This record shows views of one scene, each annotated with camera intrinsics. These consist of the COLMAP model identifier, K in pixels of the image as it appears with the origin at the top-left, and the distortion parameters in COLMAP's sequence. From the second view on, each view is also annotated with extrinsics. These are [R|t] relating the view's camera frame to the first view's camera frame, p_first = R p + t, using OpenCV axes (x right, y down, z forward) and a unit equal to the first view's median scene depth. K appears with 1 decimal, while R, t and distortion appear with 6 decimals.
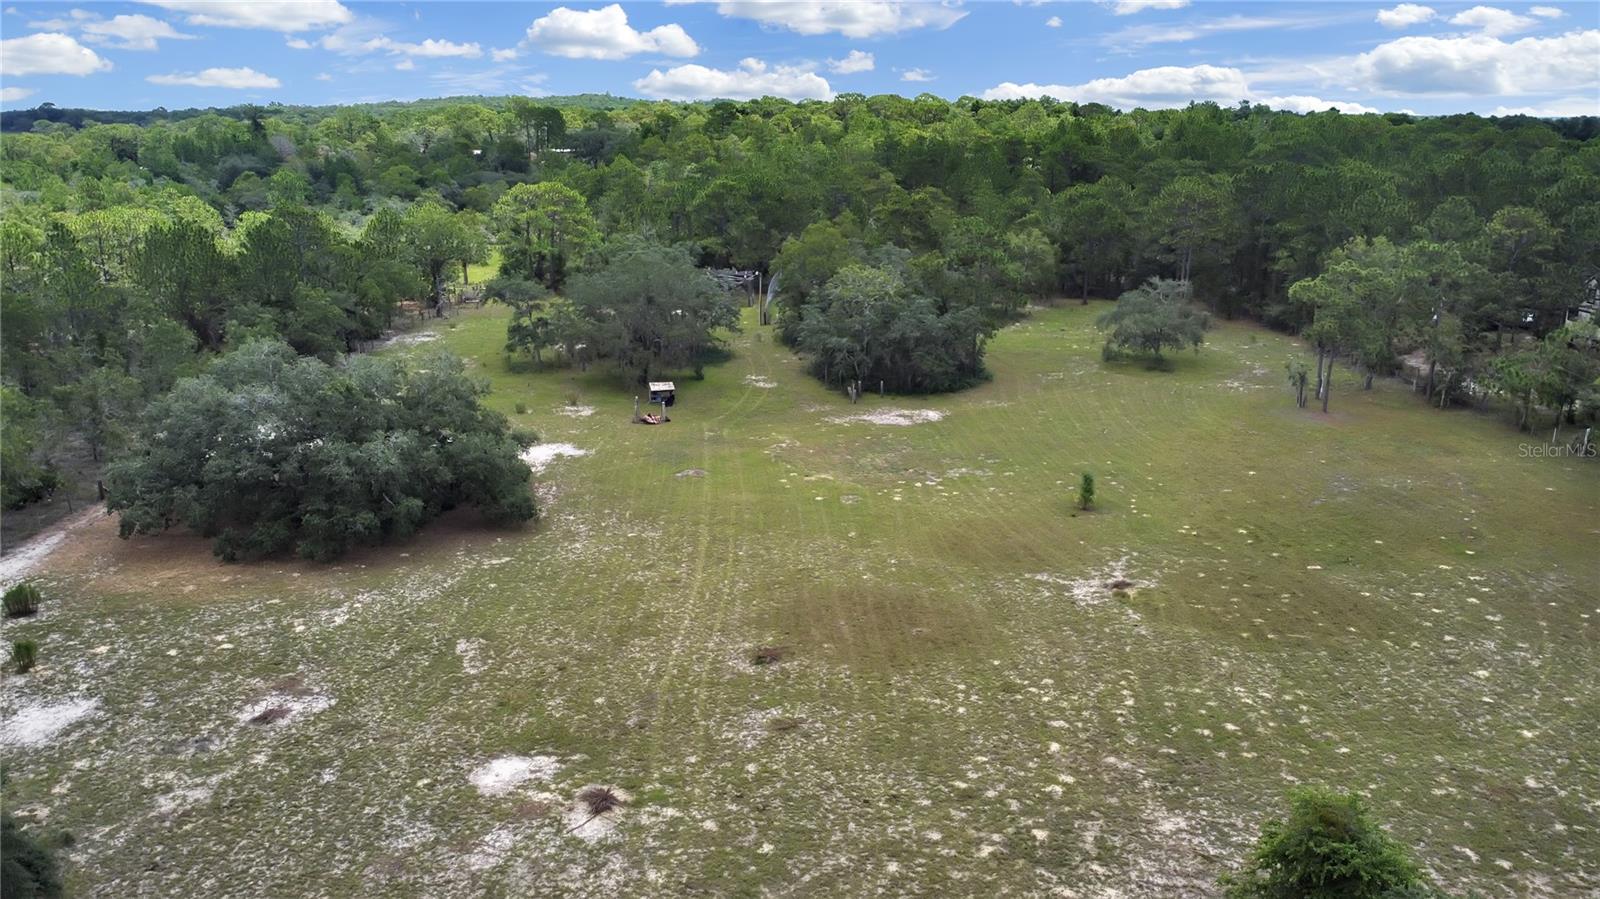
lens RADIAL K [[1199.4, 0, 800.1], [0, 1199.4, 458.2], [0, 0, 1]] dist [0.003259, -0.010434]
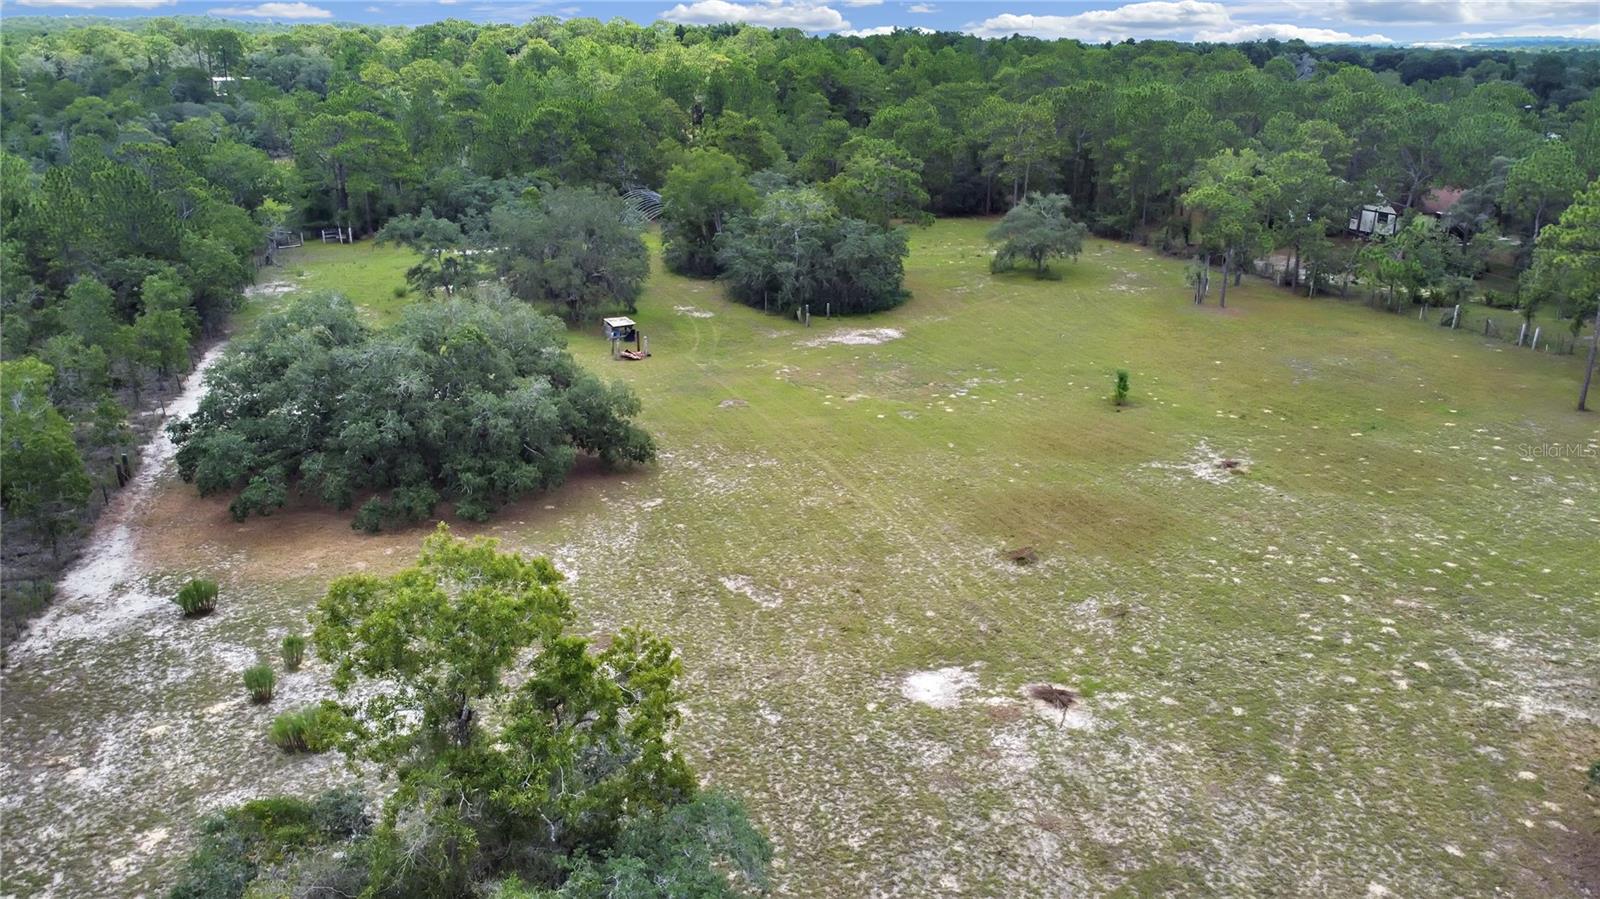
lens RADIAL K [[1199.4, 0, 803.7], [0, 1199.4, 447.1], [0, 0, 1]] dist [0.003259, -0.010434]
pose [[0.956837, -0.091429, 0.275868, -0.250756], [0.077916, 0.995178, 0.059576, -0.004886], [-0.279985, -0.035510, 0.959347, 0.022108]]
